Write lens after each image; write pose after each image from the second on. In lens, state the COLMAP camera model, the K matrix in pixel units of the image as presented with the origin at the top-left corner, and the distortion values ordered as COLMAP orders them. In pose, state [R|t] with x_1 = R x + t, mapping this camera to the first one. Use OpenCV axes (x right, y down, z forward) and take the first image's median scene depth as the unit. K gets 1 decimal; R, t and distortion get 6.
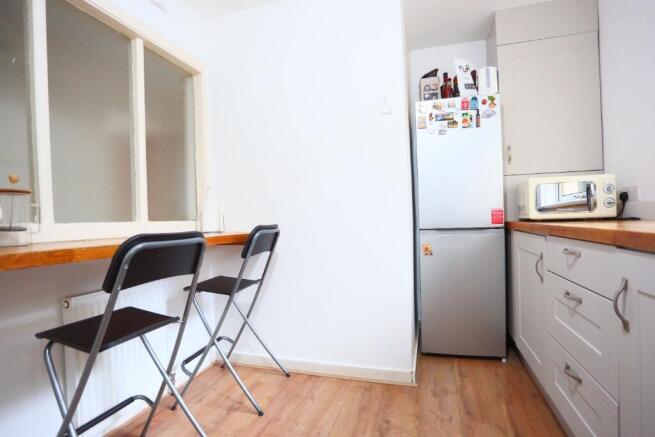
lens RADIAL K [[337.5, 0, 326.6], [0, 337.5, 221.9], [0, 0, 1]] dist [-0.045197, 0.001045]
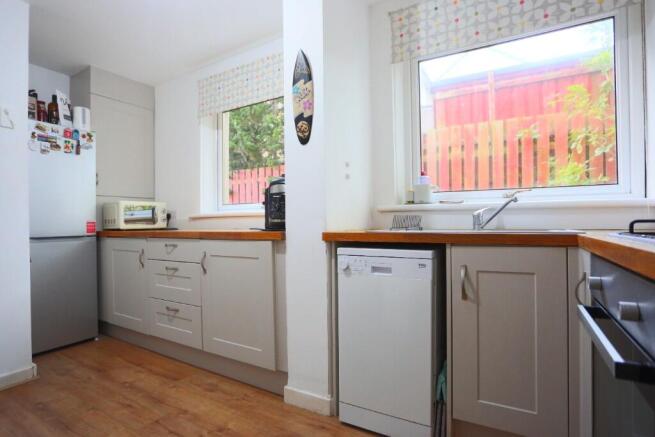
lens RADIAL K [[337.5, 0, 326.6], [0, 337.5, 221.9], [0, 0, 1]] dist [-0.045197, 0.001045]
pose [[0.239754, 0.027809, 0.970435, -0.505285], [0.016870, 0.999319, -0.032805, 0.020748], [-0.970687, 0.024237, 0.239121, -0.185162]]
